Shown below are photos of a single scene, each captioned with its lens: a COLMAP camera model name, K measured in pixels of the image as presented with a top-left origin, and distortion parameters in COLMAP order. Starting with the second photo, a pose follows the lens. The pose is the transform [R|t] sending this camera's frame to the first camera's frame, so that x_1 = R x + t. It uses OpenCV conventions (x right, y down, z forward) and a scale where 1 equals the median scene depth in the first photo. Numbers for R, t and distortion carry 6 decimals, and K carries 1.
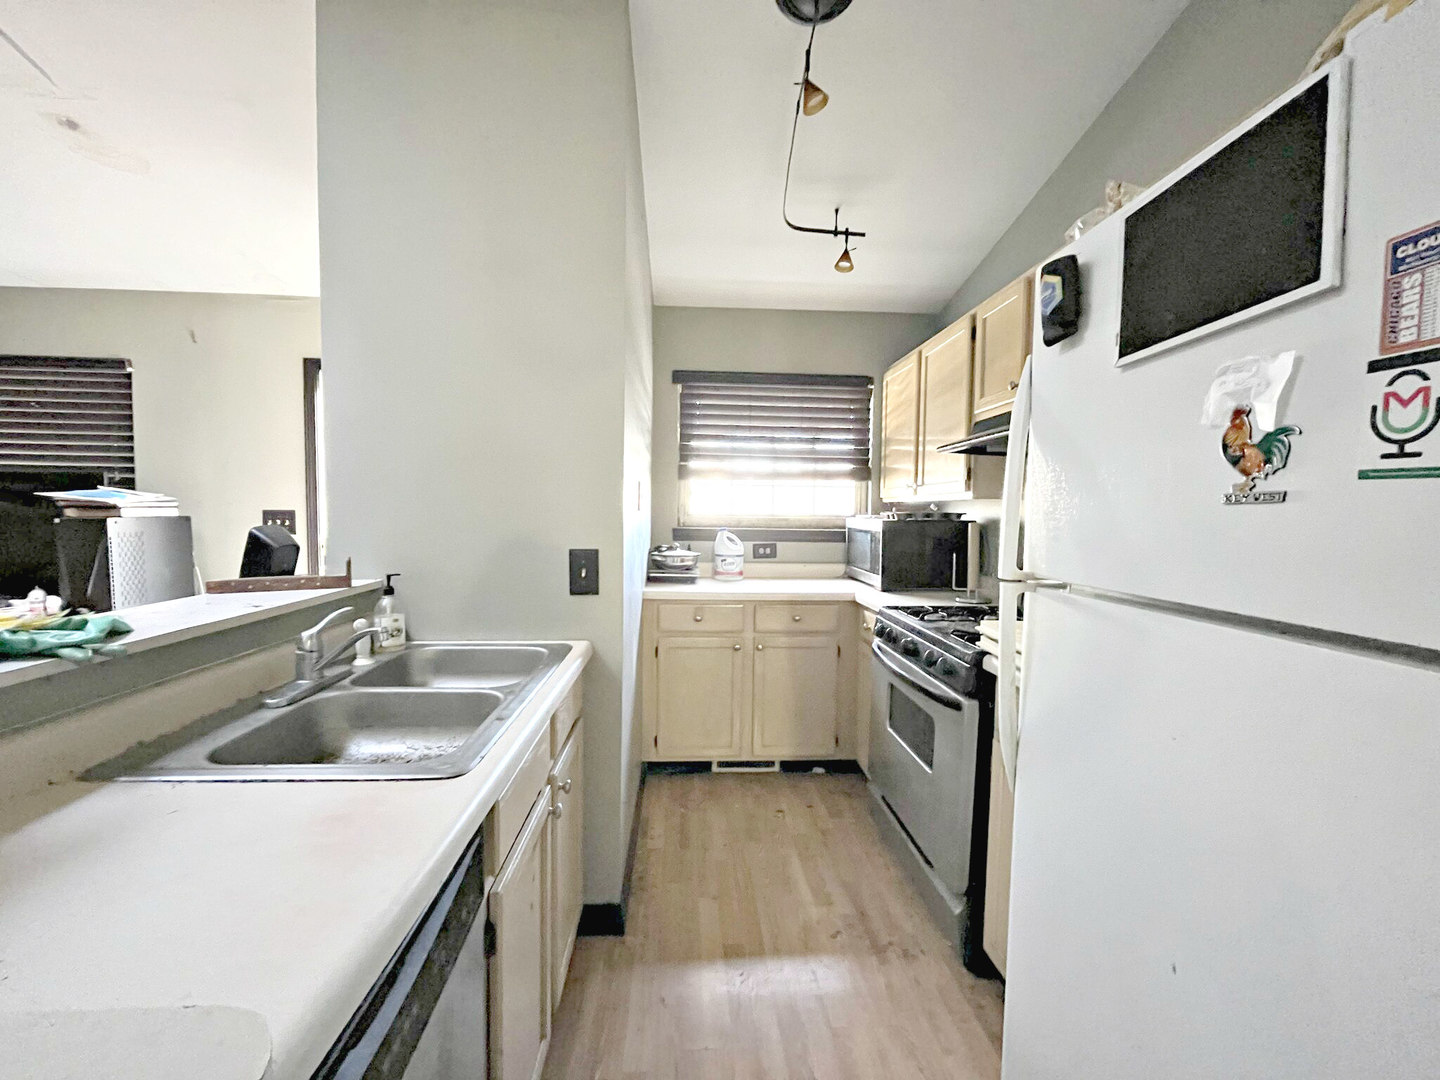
lens RADIAL K [[575.1, 0, 716.0], [0, 575.1, 537.5], [0, 0, 1]] dist [-0.010291, -0.000092]
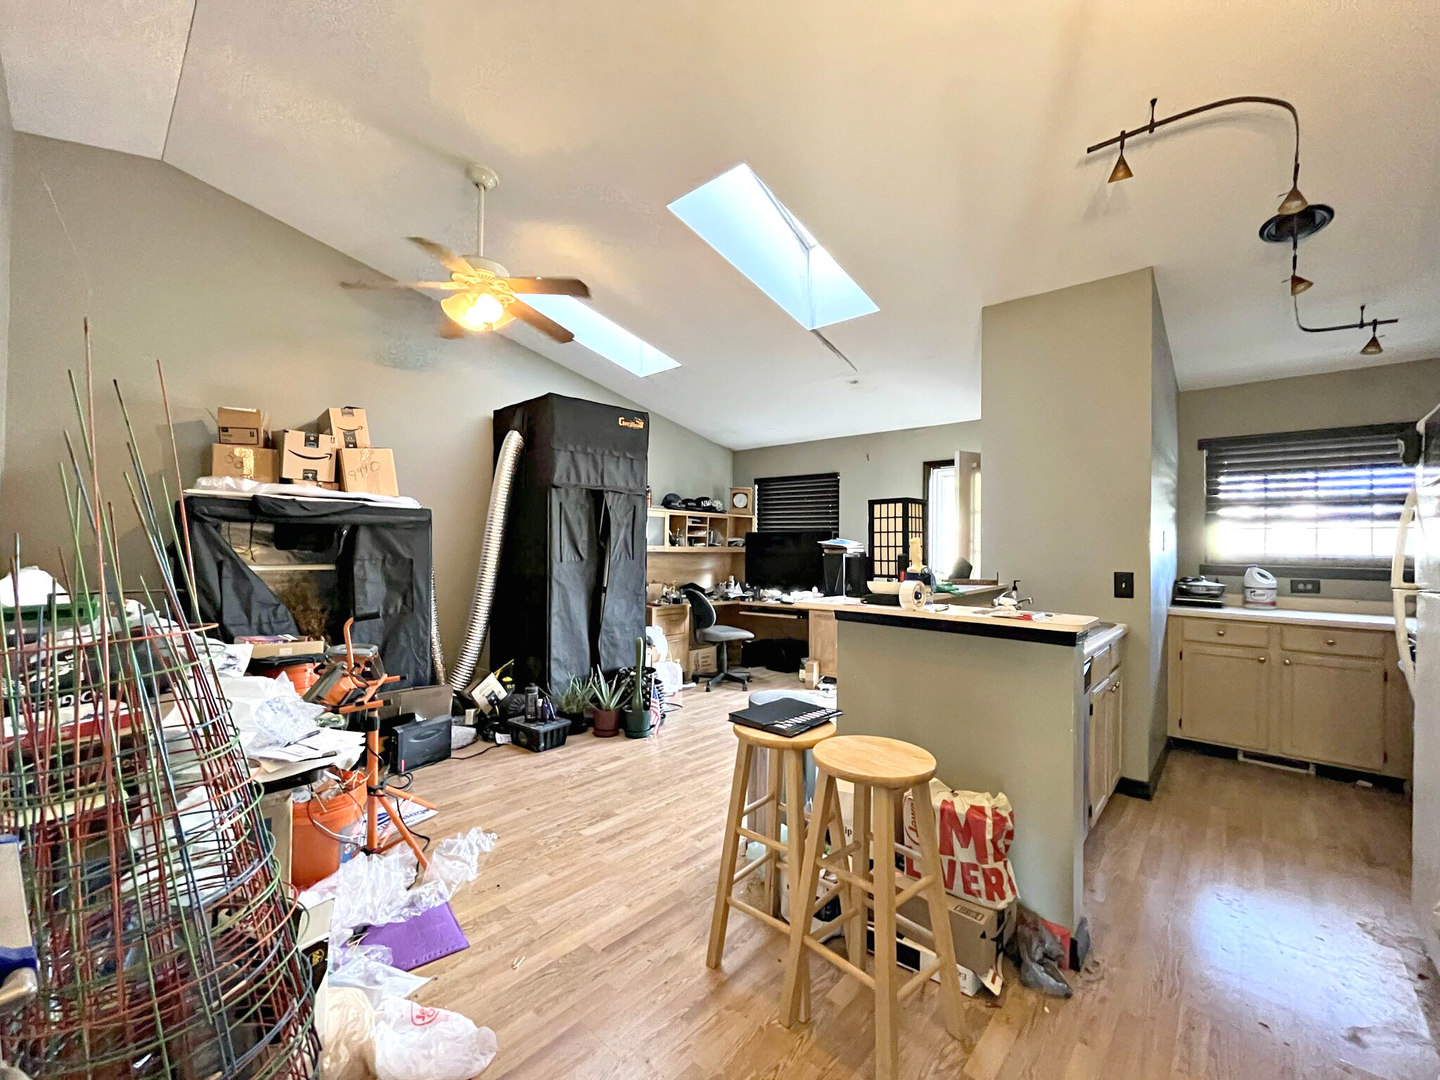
lens RADIAL K [[575.1, 0, 706.6], [0, 575.1, 539.4], [0, 0, 1]] dist [-0.010291, -0.000092]
pose [[0.679983, -0.009593, -0.733165, 0.117528], [-0.032825, 0.998514, -0.043508, 0.020657], [0.732493, 0.053651, 0.678657, -0.695146]]
